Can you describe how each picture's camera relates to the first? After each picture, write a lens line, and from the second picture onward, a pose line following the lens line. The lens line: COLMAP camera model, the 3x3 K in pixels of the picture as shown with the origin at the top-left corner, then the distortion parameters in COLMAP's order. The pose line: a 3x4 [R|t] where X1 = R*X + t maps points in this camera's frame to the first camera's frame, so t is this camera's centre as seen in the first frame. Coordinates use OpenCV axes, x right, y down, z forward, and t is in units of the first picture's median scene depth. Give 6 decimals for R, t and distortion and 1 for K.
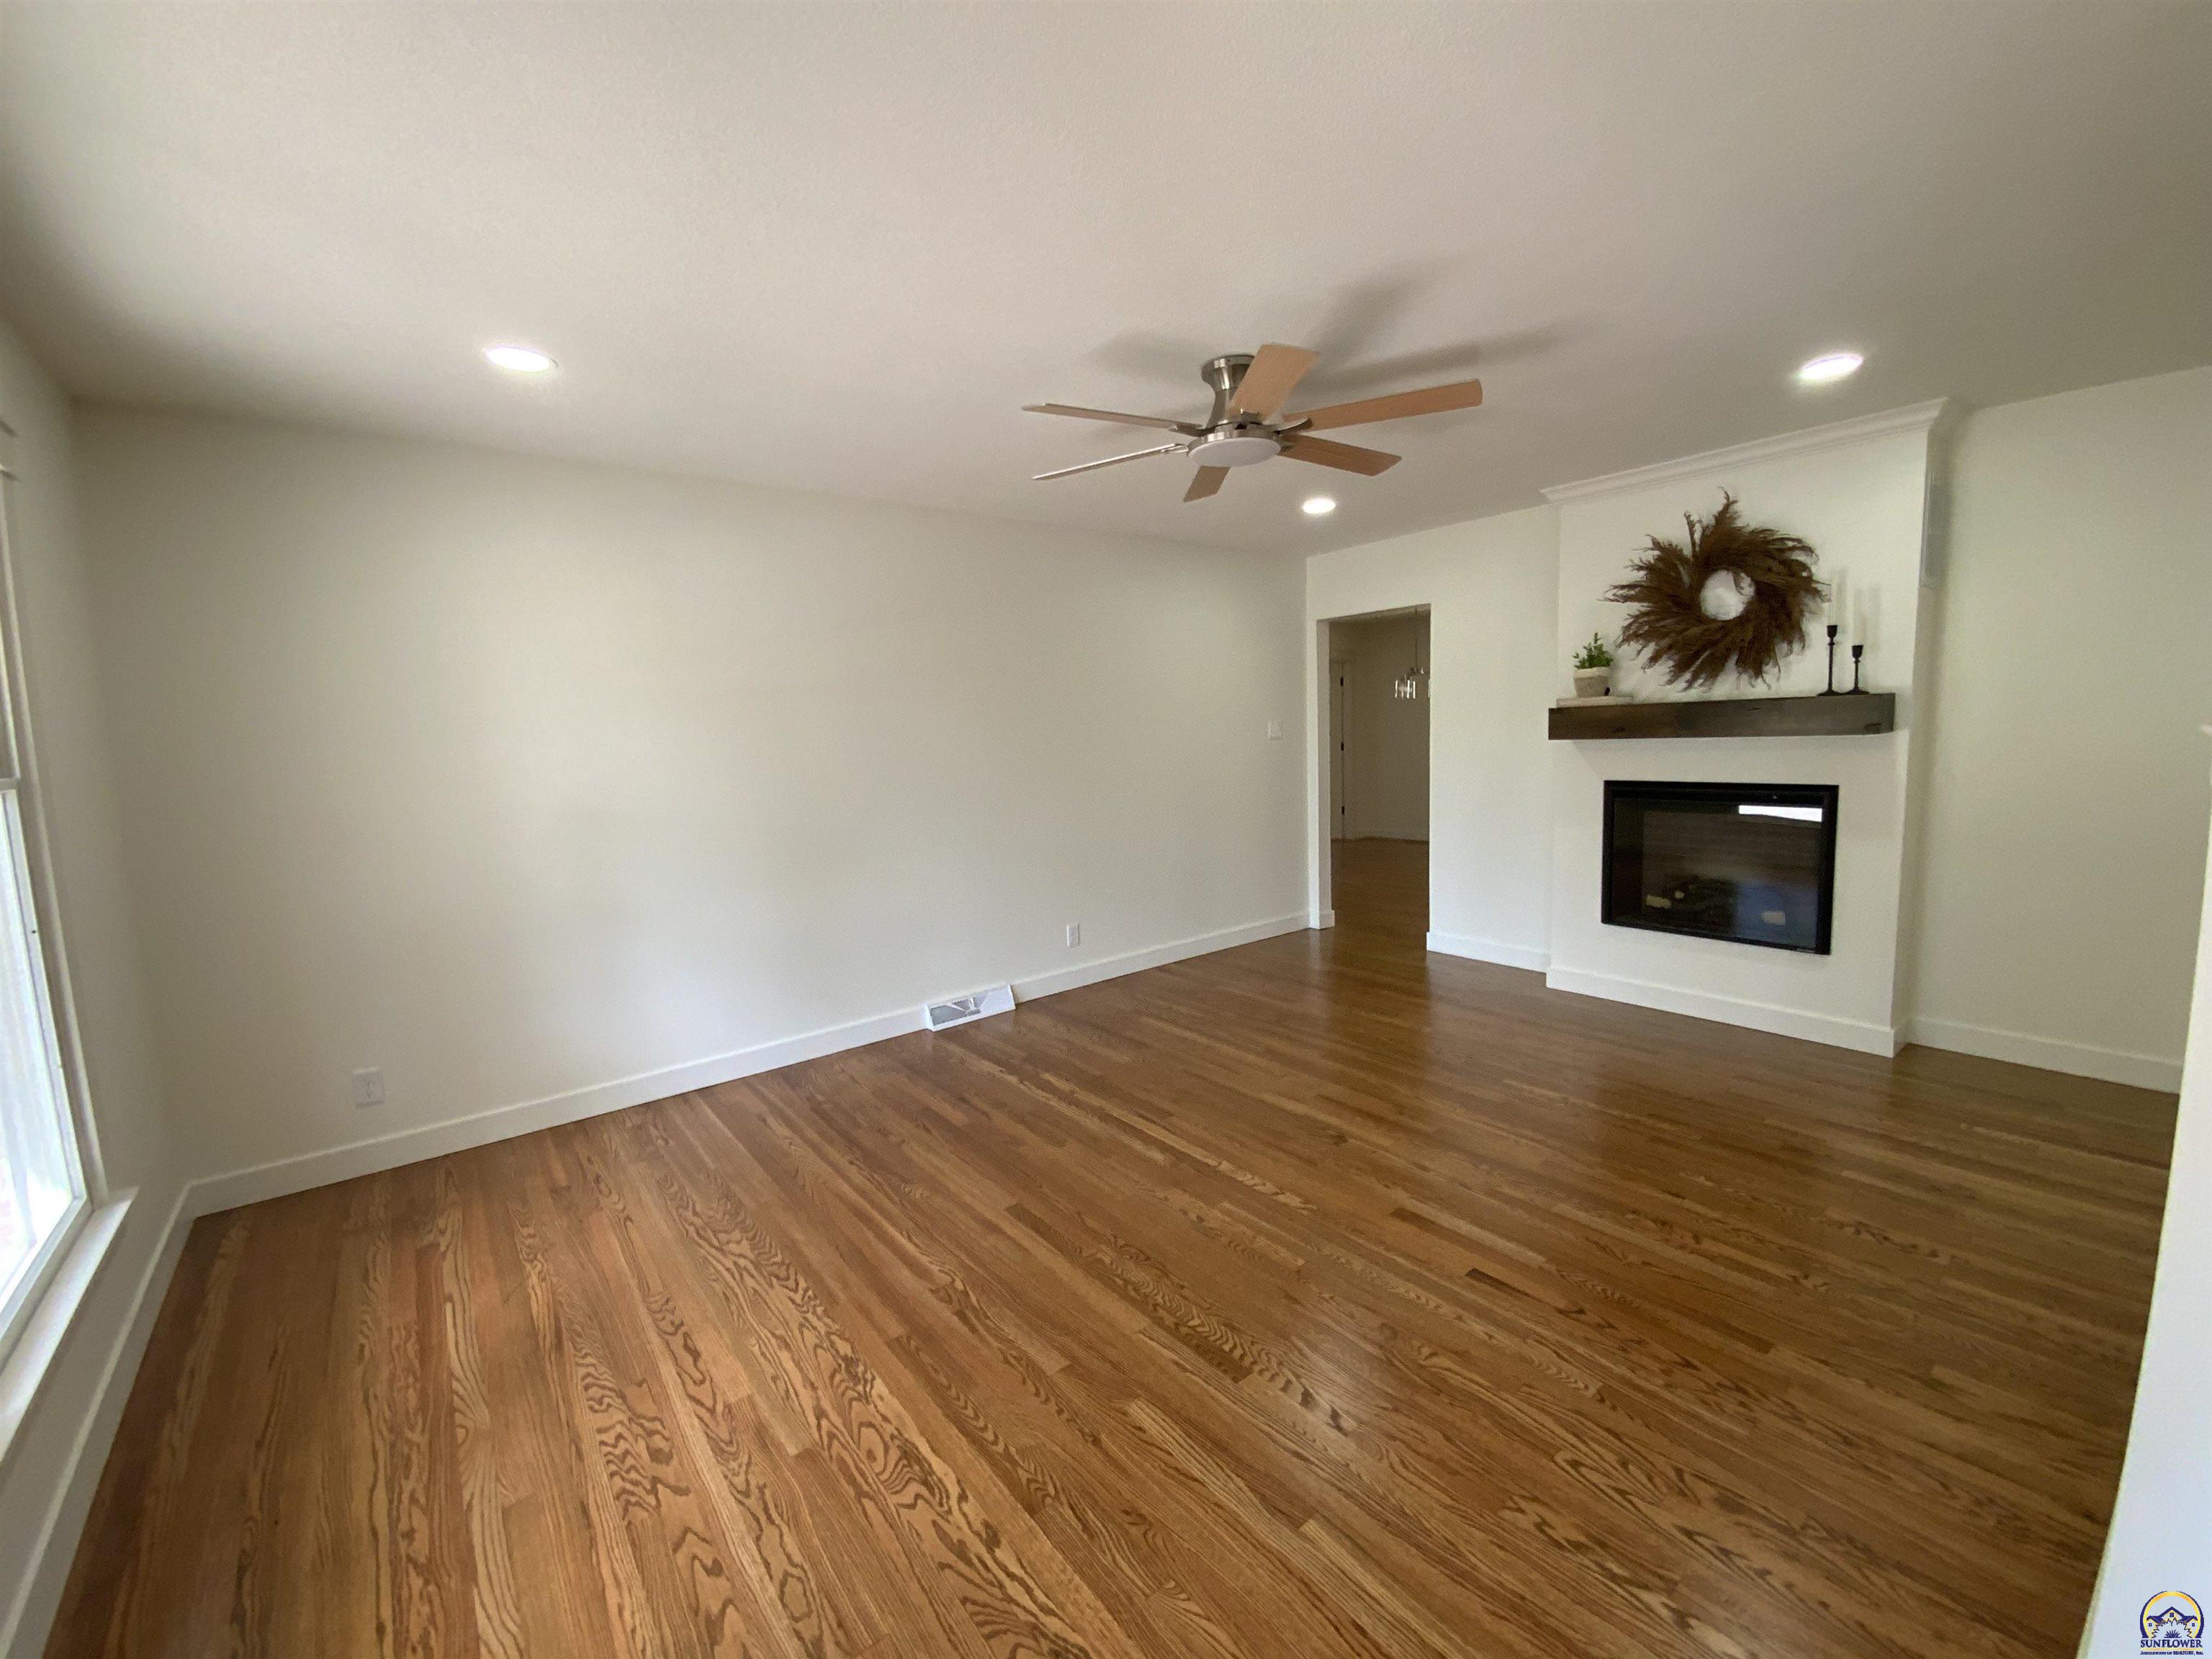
lens RADIAL K [[898.0, 0, 1106.0], [0, 898.0, 829.5], [0, 0, 1]] dist [0.011808, -0.022609]
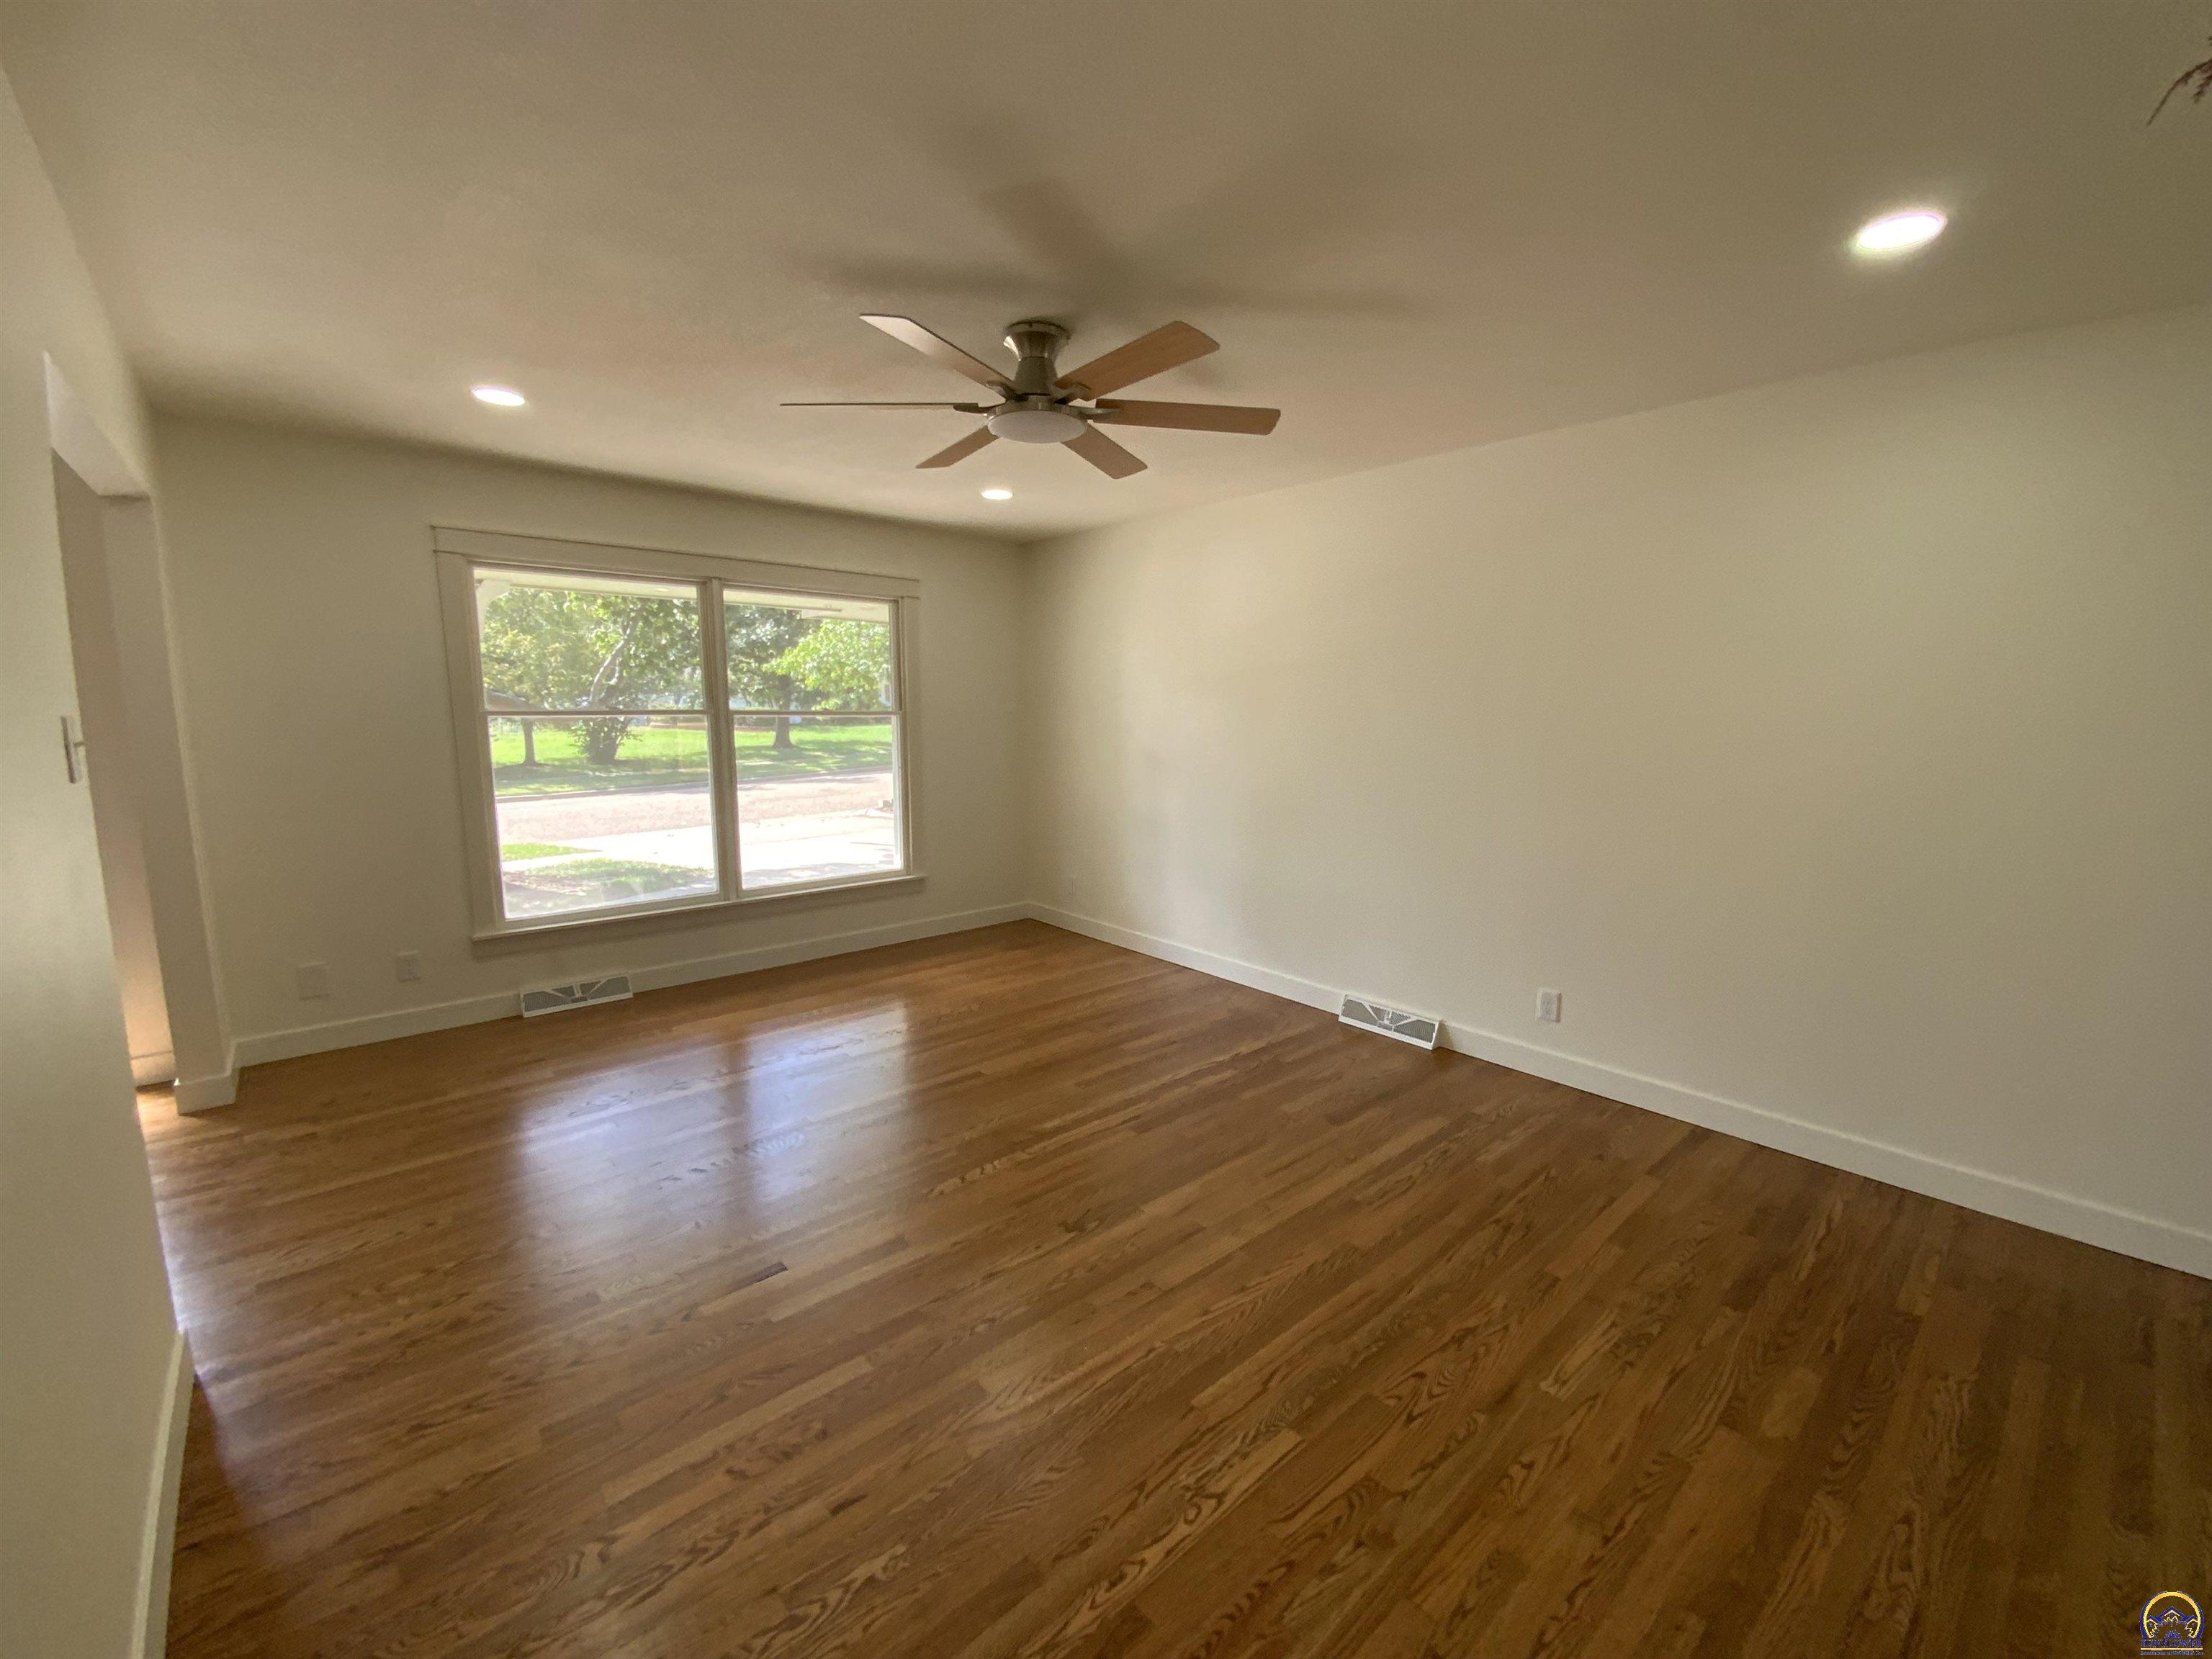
lens RADIAL K [[908.1, 0, 1106.0], [0, 908.1, 829.5], [0, 0, 1]] dist [0.017247, -0.022254]
pose [[0.048575, 0.183701, -0.981781, 0.918009], [-0.128555, 0.975916, 0.176243, -0.148761], [0.990512, 0.117651, 0.071021, 0.838847]]
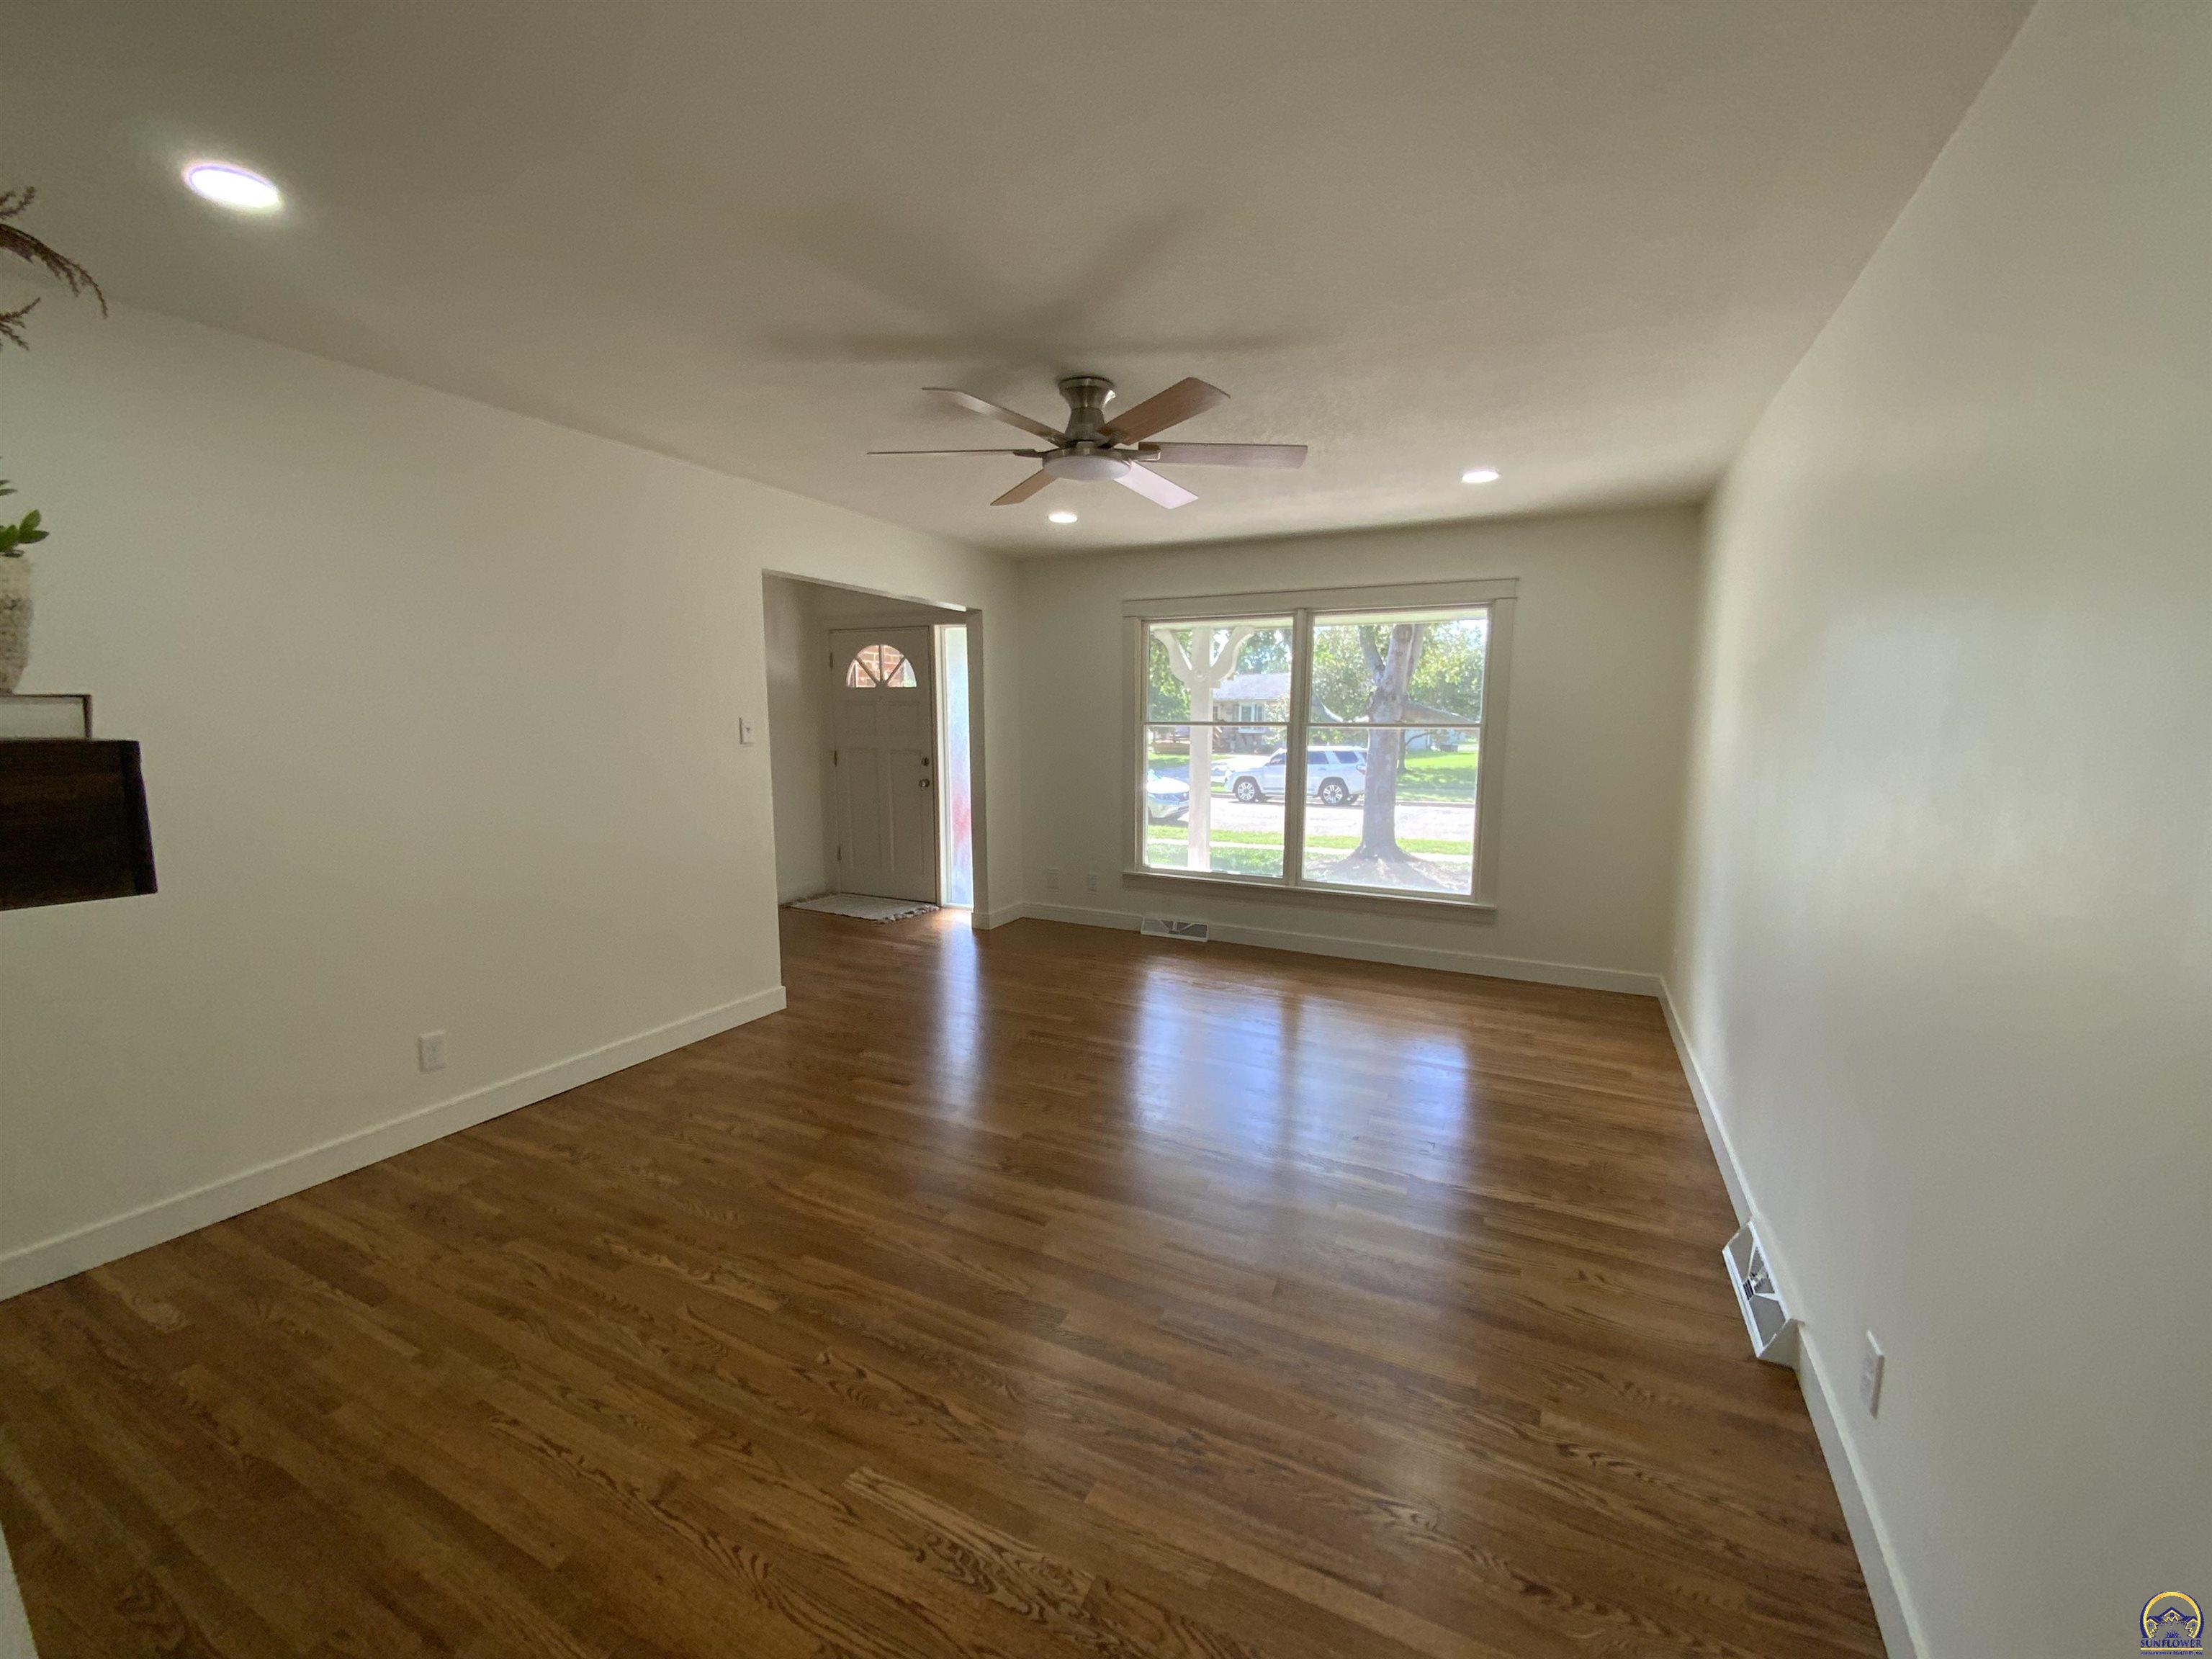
lens RADIAL K [[898.0, 0, 1106.0], [0, 898.0, 829.5], [0, 0, 1]] dist [0.011808, -0.022609]
pose [[-0.903539, 0.093612, -0.418156, 0.478929], [-0.019949, 0.965599, 0.259271, -0.227491], [0.428042, 0.242603, -0.870588, 1.623116]]
